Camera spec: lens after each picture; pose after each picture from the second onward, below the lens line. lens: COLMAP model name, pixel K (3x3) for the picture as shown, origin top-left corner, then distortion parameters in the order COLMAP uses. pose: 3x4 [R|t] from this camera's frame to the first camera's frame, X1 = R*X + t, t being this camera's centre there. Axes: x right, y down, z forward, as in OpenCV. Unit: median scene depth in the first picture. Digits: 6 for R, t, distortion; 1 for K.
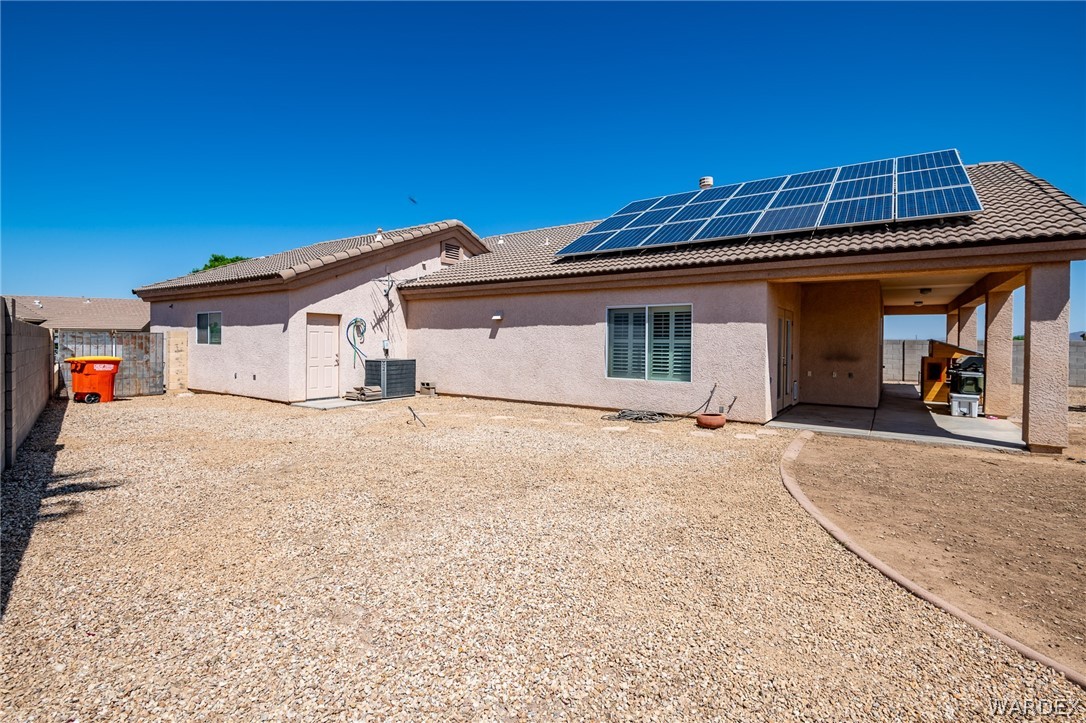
lens RADIAL K [[503.0, 0, 548.5], [0, 503.0, 341.4], [0, 0, 1]] dist [0.035863, -0.021482]
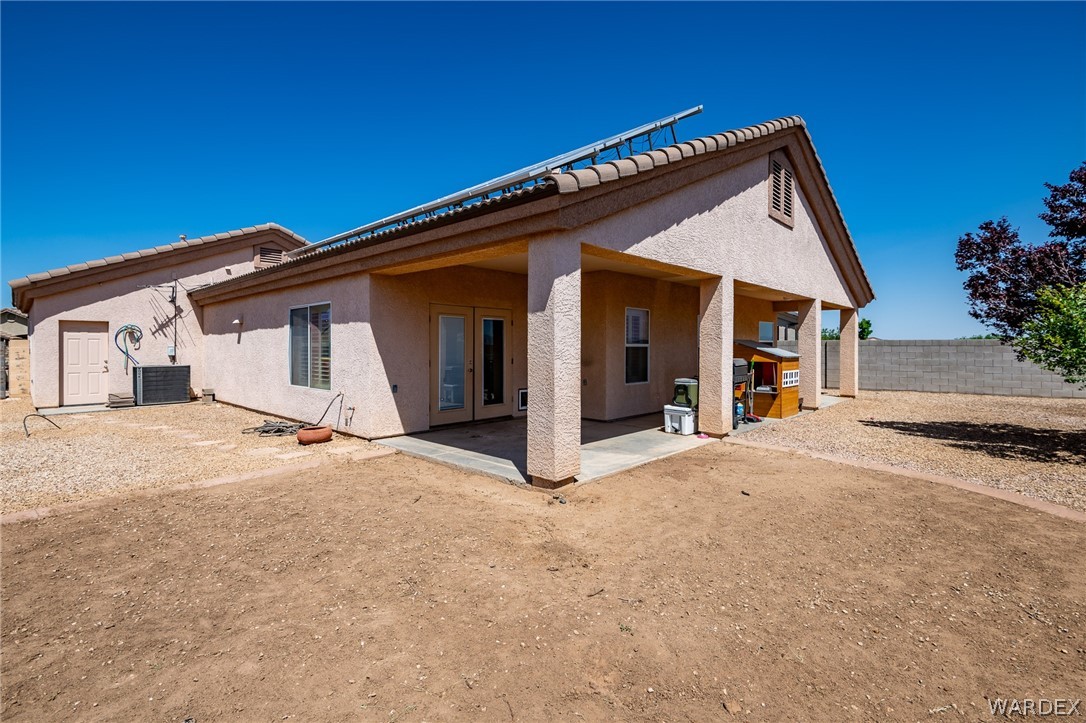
lens RADIAL K [[490.3, 0, 541.2], [0, 490.3, 350.6], [0, 0, 1]] dist [0.032886, -0.020621]
pose [[0.987348, -0.008092, -0.158362, 0.614458], [0.009540, 0.999919, 0.008385, 0.005566], [0.158281, -0.009789, 0.987346, 0.163043]]
